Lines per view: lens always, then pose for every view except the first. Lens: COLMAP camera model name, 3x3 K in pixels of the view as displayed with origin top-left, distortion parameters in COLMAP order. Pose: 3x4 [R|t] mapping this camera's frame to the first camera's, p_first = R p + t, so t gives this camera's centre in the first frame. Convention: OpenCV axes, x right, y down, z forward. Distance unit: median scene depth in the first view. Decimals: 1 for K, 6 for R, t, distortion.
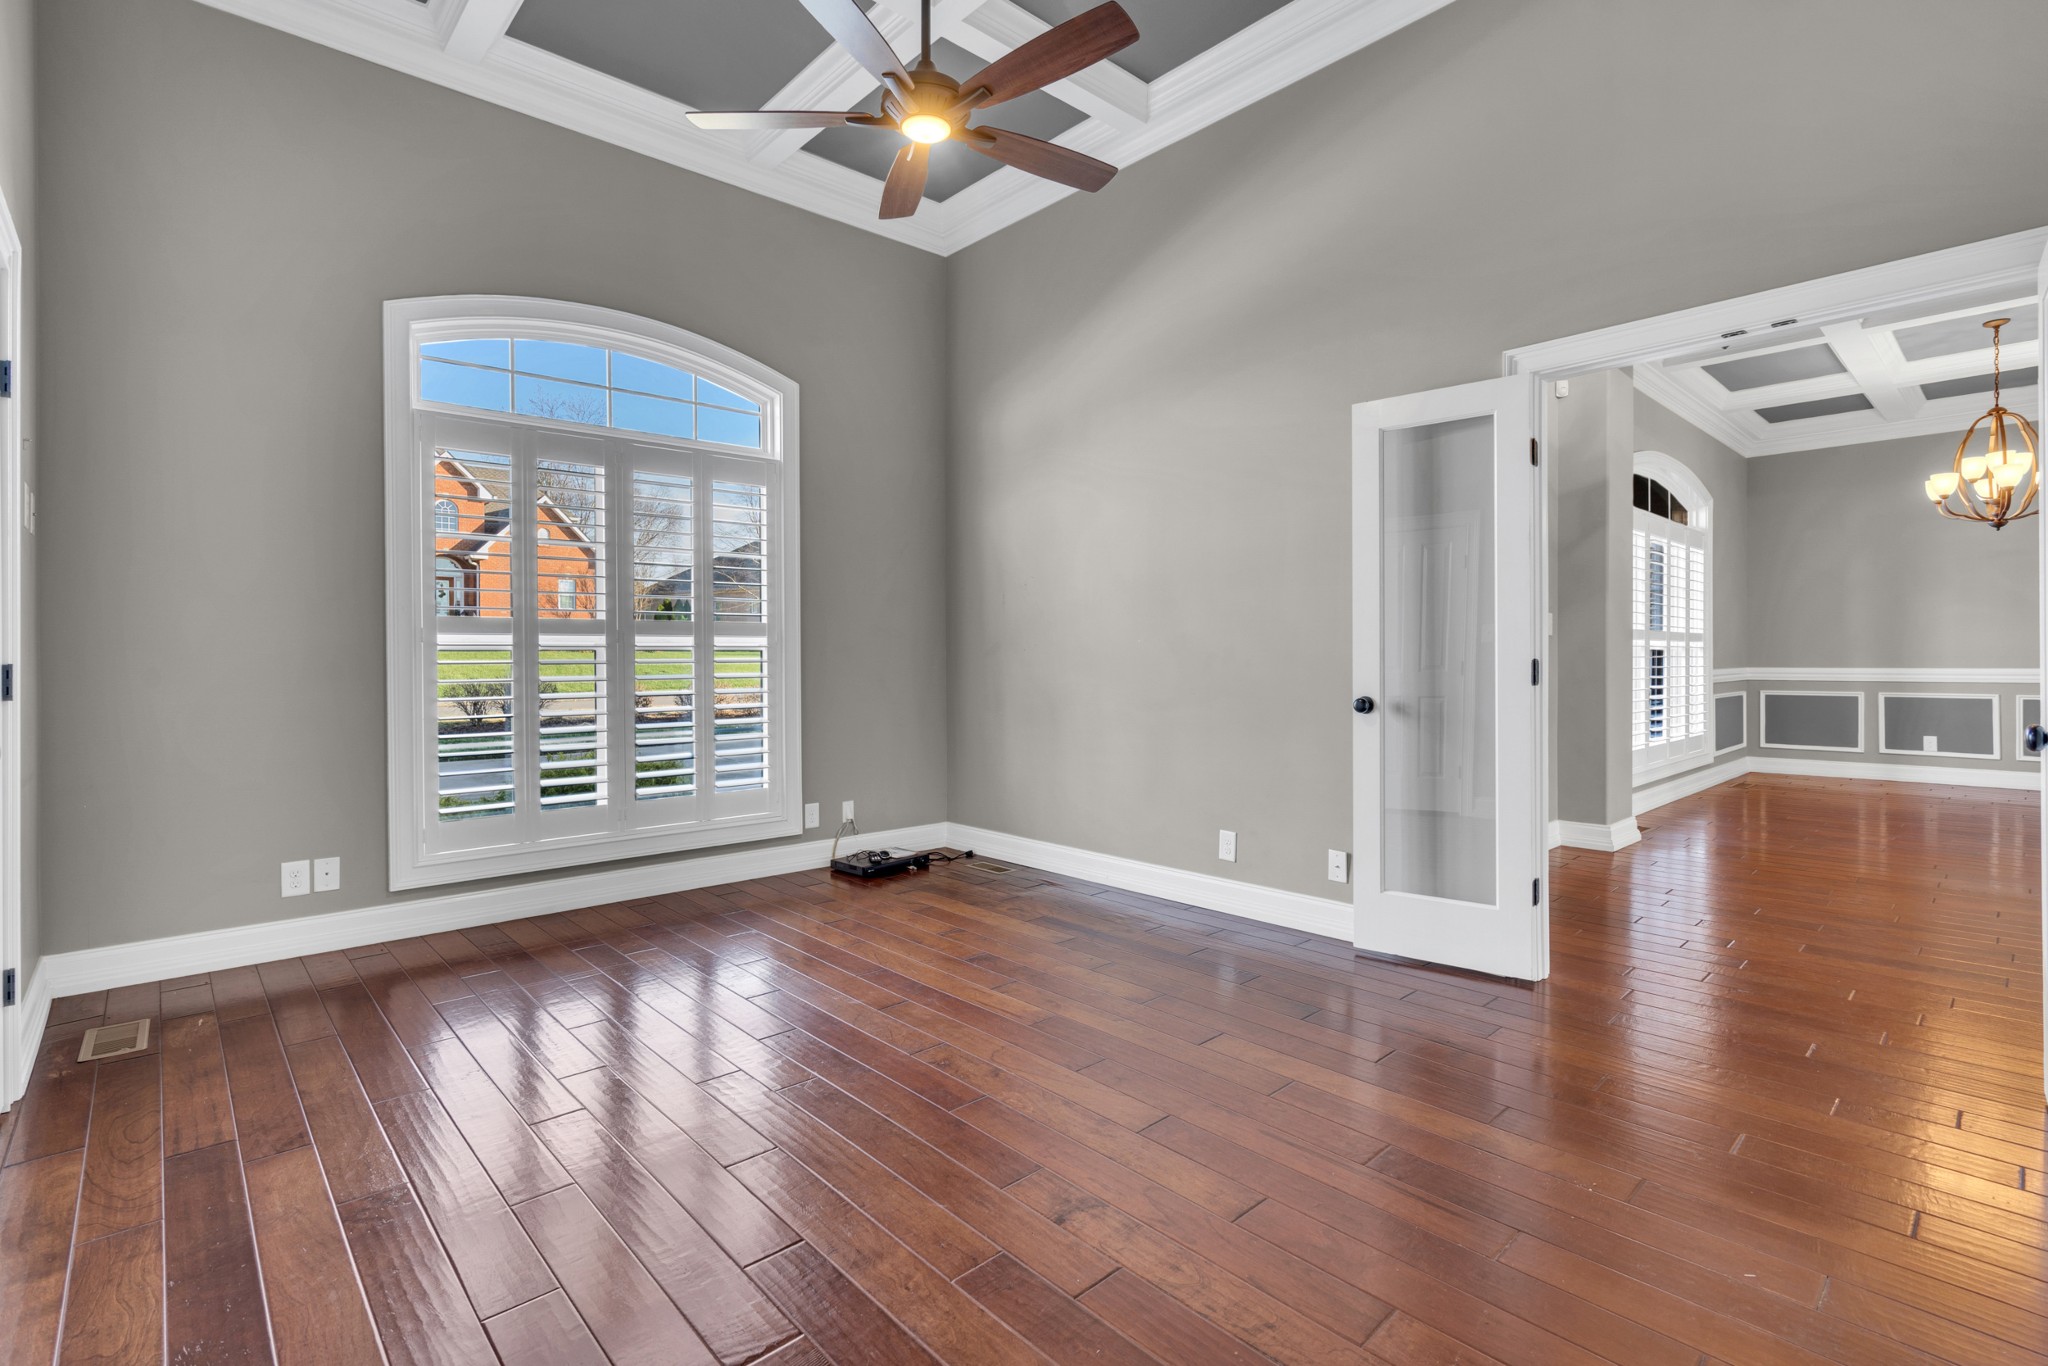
lens RADIAL K [[941.6, 0, 1019.6], [0, 941.6, 665.1], [0, 0, 1]] dist [-0.001461, -0.000023]
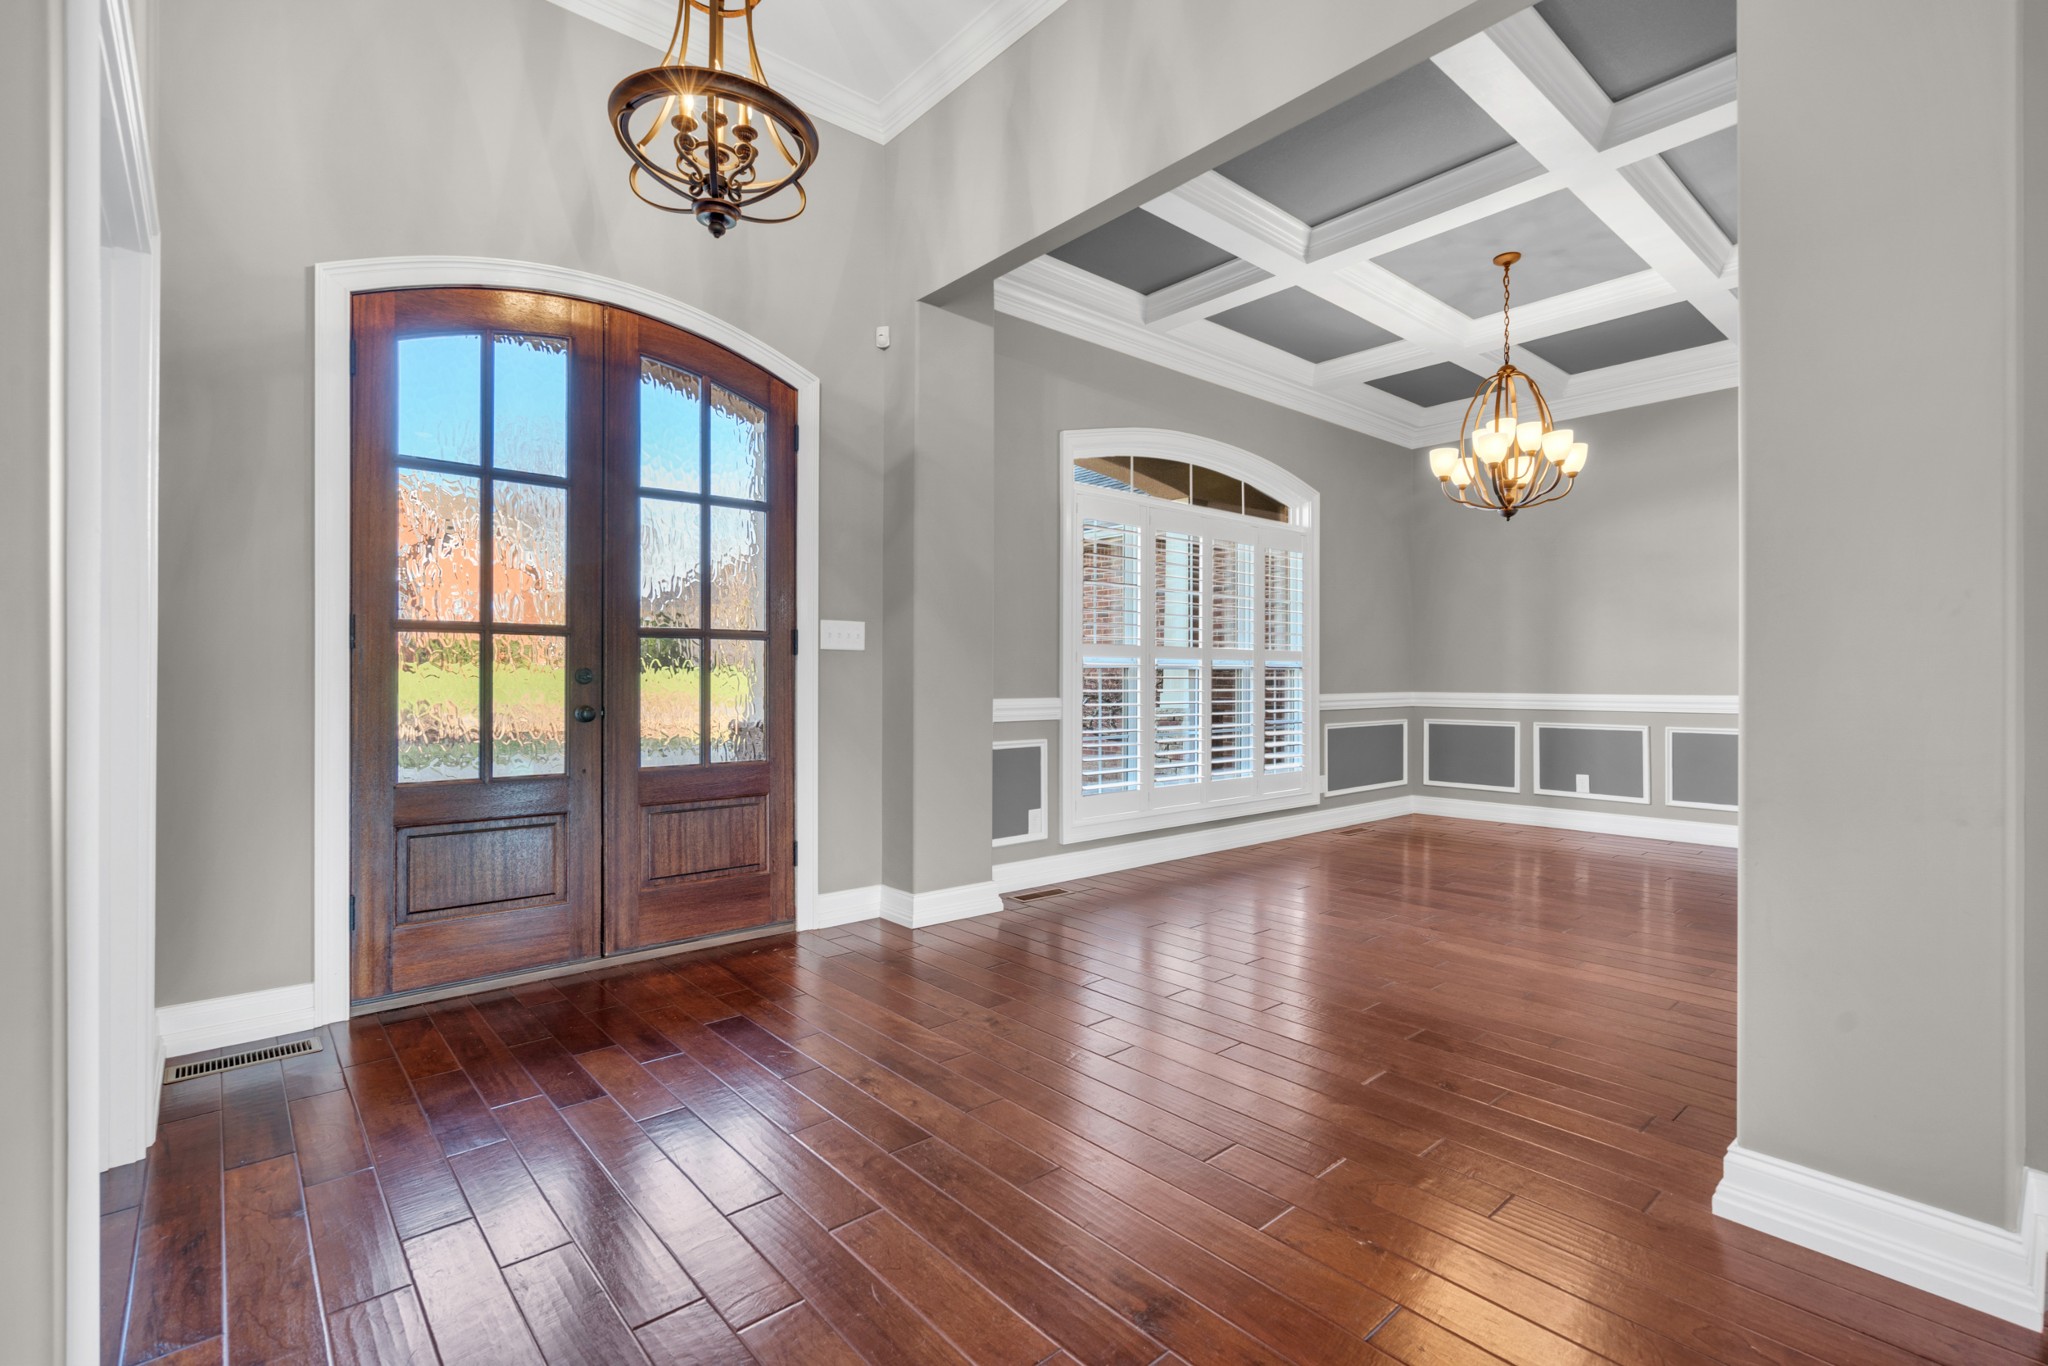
lens RADIAL K [[938.7, 0, 1033.6], [0, 938.7, 677.5], [0, 0, 1]] dist [0.026553, 0.000065]
pose [[0.999906, 0.002993, -0.013411, 0.476872], [-0.003131, 0.999942, -0.010282, -0.000828], [0.013380, 0.010323, 0.999857, 0.144062]]
